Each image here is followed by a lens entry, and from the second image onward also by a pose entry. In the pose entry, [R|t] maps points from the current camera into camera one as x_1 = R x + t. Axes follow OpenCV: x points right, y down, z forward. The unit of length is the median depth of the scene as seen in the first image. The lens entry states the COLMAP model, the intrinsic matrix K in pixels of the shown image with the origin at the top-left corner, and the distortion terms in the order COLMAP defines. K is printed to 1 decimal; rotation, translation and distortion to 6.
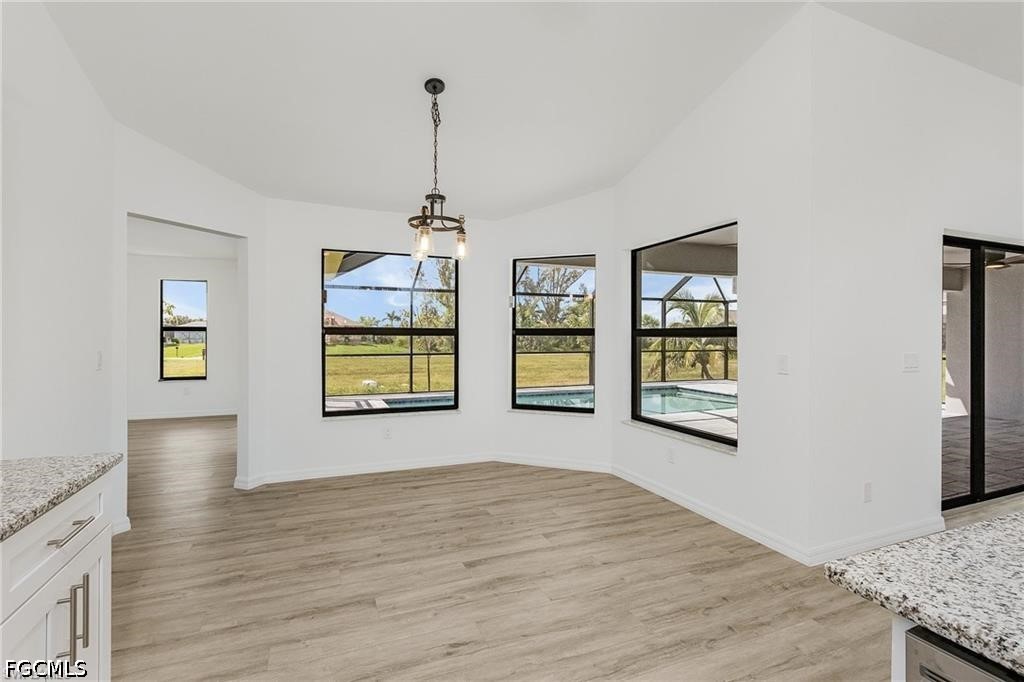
lens RADIAL K [[478.9, 0, 512.0], [0, 478.9, 341.0], [0, 0, 1]] dist [0.001994, 0.000806]
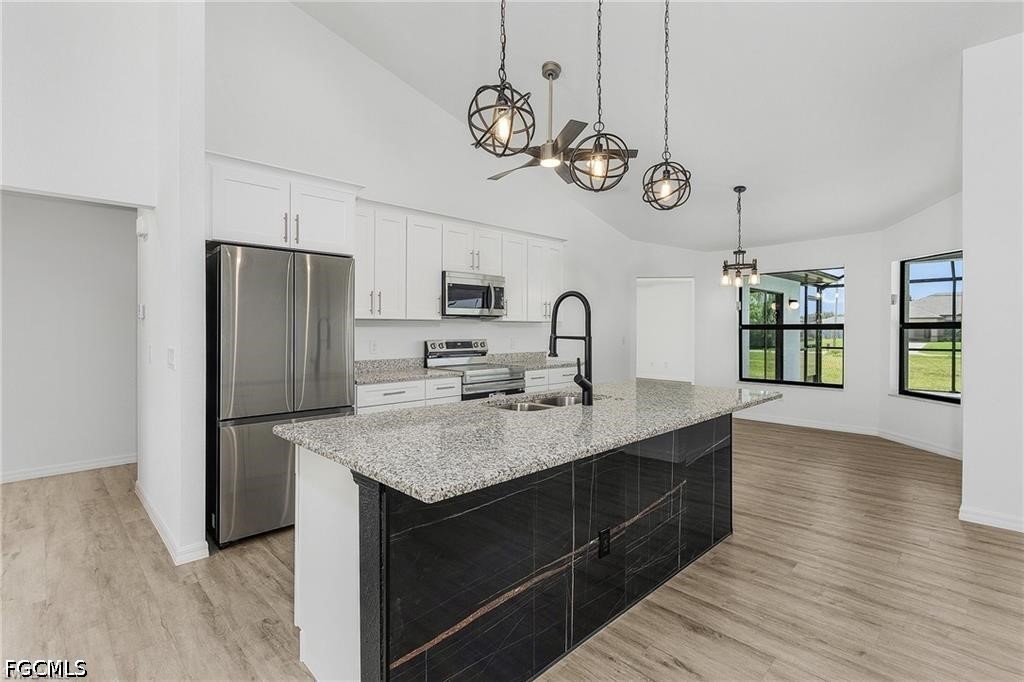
lens RADIAL K [[478.9, 0, 512.0], [0, 478.9, 341.0], [0, 0, 1]] dist [0.001994, 0.000806]
pose [[0.360608, 0.007312, -0.932689, 1.146080], [-0.001018, 0.999972, 0.007446, 0.015006], [0.932717, -0.001735, 0.360605, -0.409837]]
